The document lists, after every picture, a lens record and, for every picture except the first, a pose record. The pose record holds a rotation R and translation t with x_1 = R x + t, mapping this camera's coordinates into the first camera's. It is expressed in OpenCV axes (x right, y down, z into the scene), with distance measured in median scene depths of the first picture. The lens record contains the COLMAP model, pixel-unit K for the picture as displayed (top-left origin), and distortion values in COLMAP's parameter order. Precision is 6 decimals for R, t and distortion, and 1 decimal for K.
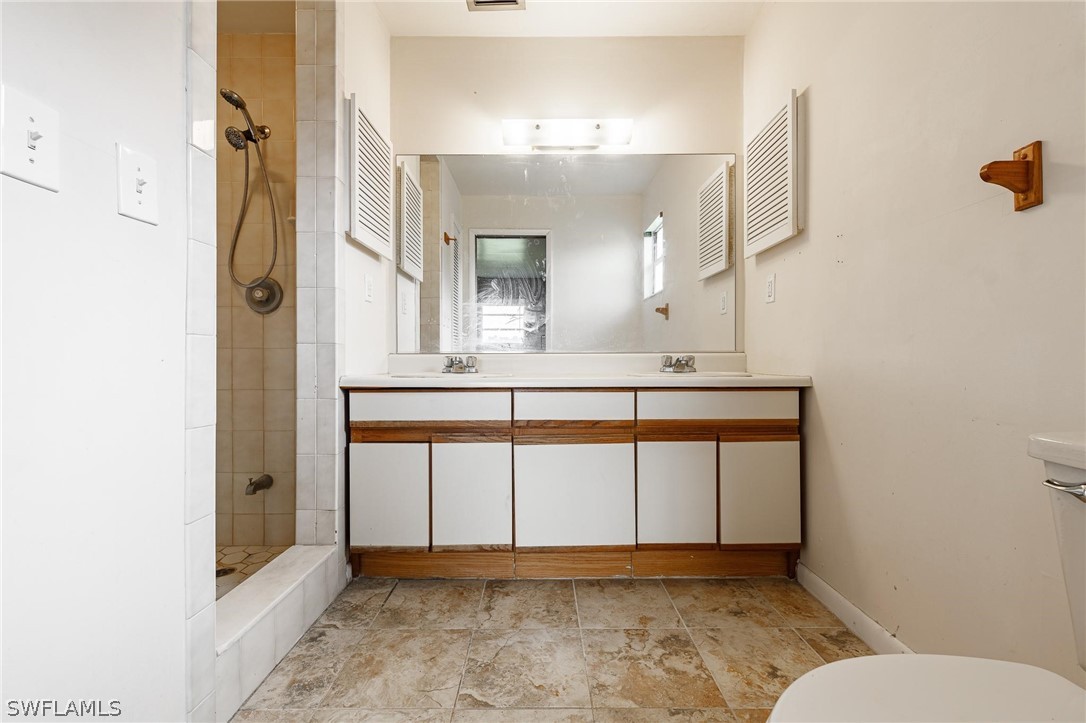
lens RADIAL K [[458.0, 0, 542.5], [0, 458.0, 356.4], [0, 0, 1]] dist [0.000209, 0.000100]
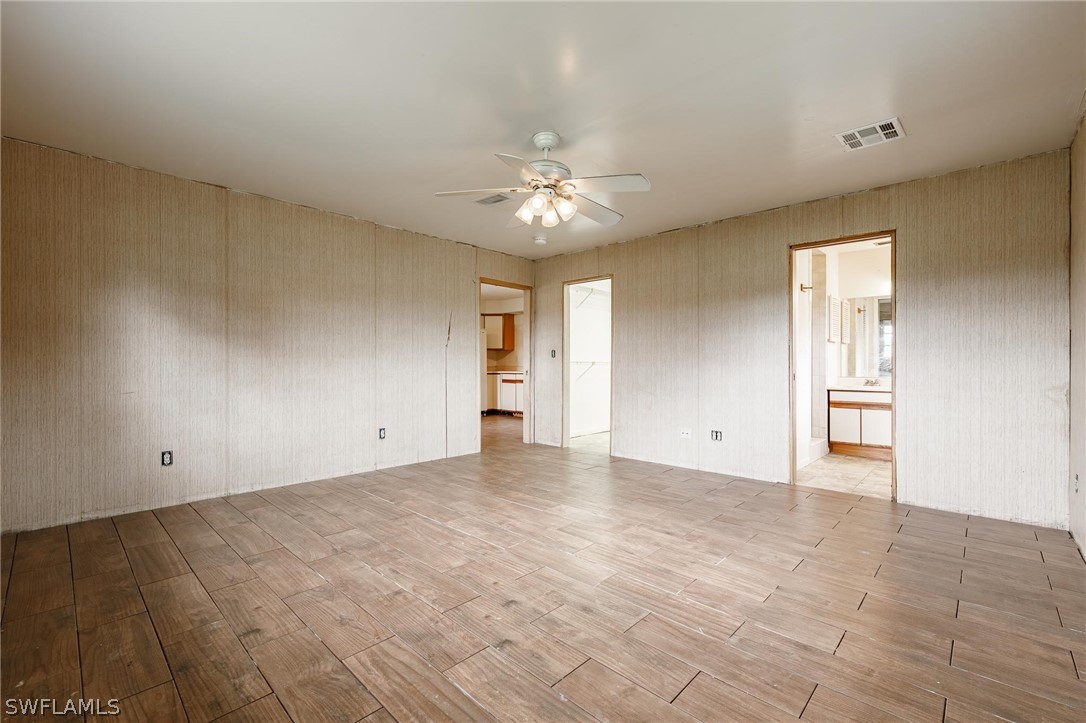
lens RADIAL K [[458.0, 0, 546.5], [0, 458.0, 364.5], [0, 0, 1]] dist [0.000209, 0.000100]
pose [[0.717389, 0.001199, -0.696672, 0.365709], [0.001495, 0.999994, 0.003261, -0.115258], [0.696671, -0.003381, 0.717383, -2.561145]]
